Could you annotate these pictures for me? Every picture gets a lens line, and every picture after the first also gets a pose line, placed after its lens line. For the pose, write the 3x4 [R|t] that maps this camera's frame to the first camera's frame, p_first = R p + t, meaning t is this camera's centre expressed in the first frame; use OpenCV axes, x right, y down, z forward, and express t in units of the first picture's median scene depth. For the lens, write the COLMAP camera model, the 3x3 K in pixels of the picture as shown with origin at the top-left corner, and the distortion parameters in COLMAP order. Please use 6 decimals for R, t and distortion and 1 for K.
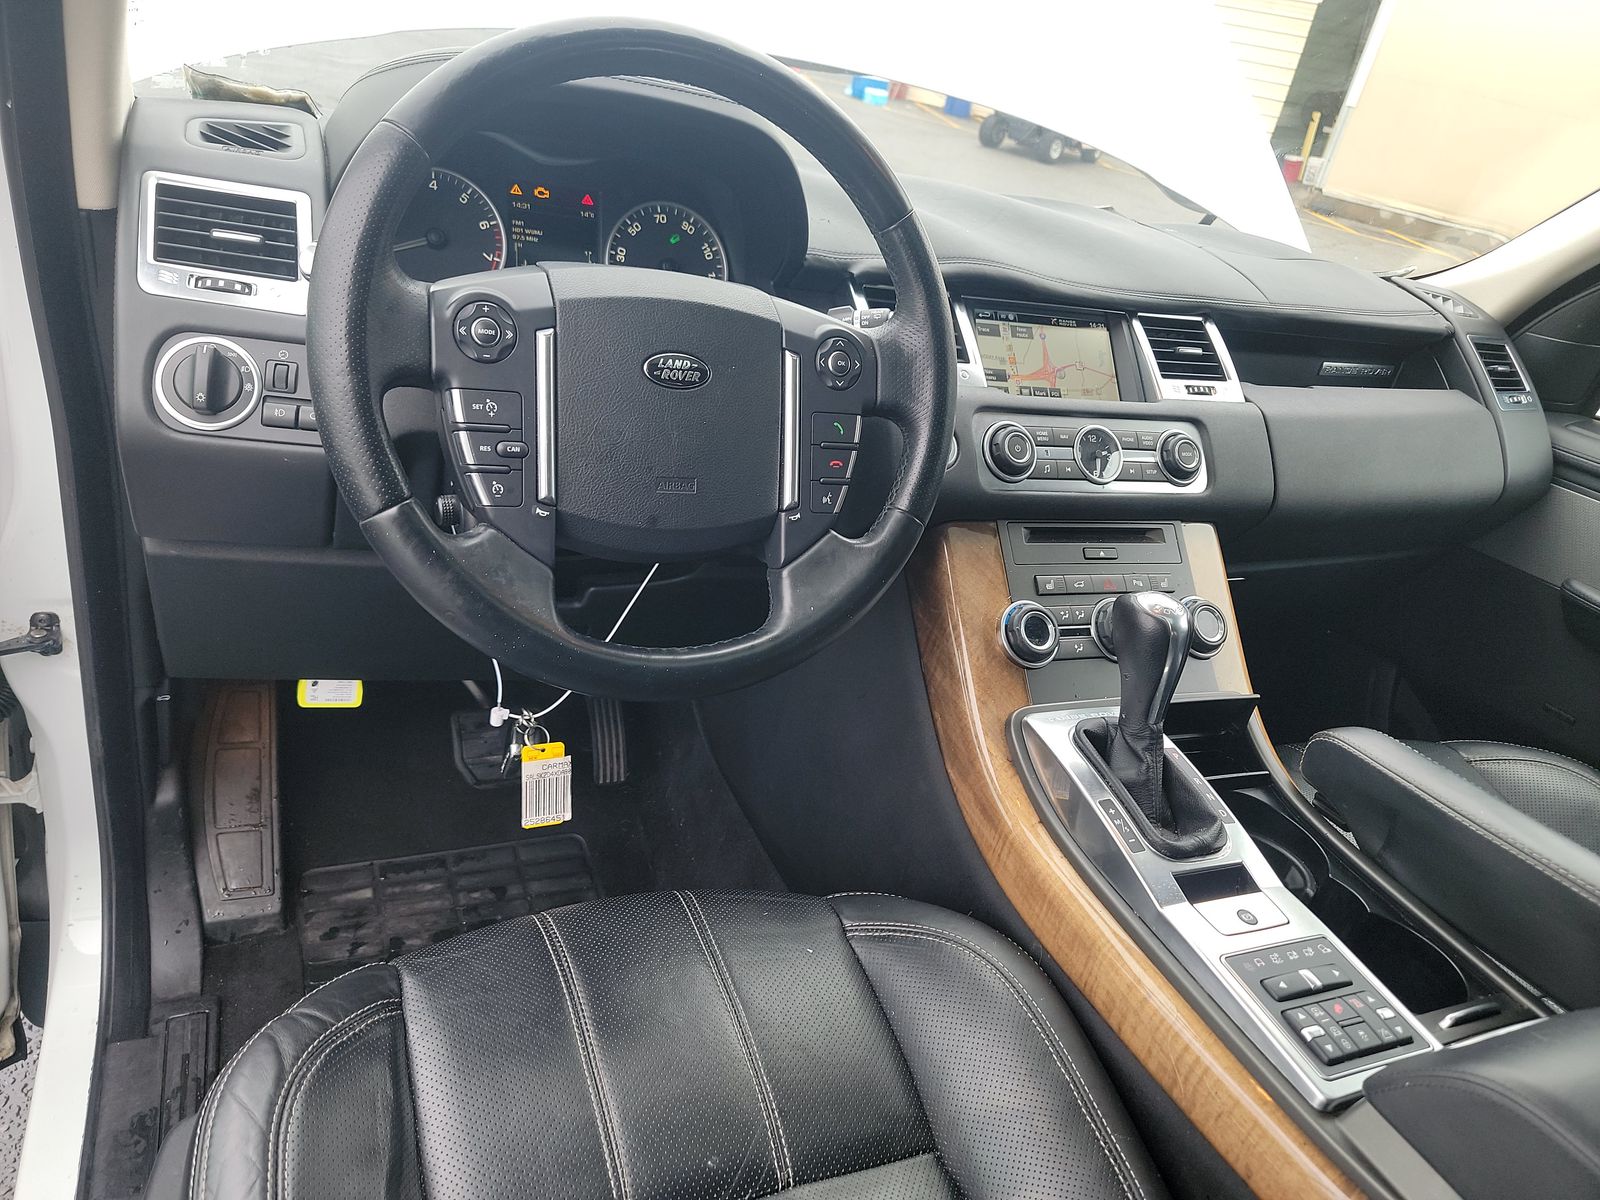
lens RADIAL K [[1114.1, 0, 800.0], [0, 1114.1, 600.0], [0, 0, 1]] dist [-0.023353, 0.101942]
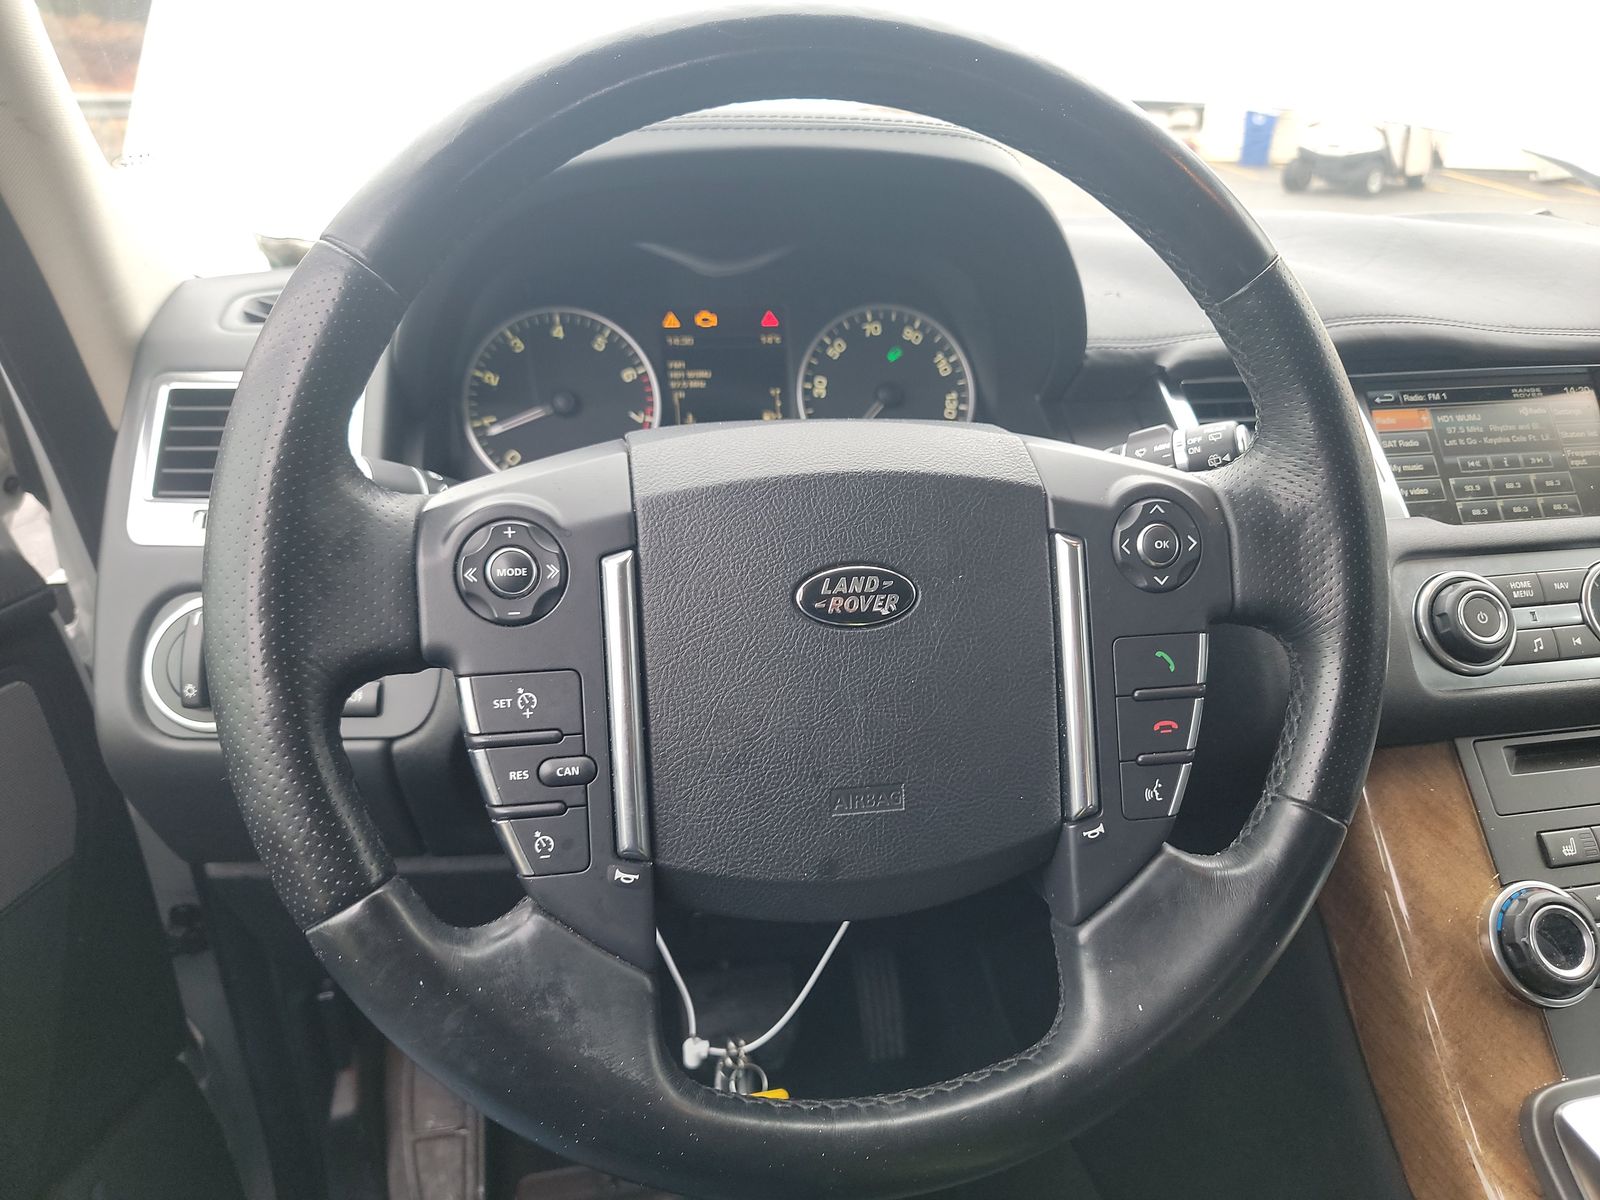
lens RADIAL K [[1031.8, 0, 800.0], [0, 1031.8, 600.0], [0, 0, 1]] dist [0.026390, -0.000408]
pose [[0.955010, -0.071029, -0.287943, 0.011758], [0.051044, 0.995774, -0.076340, -0.153709], [0.292149, 0.058208, 0.954600, 0.459156]]
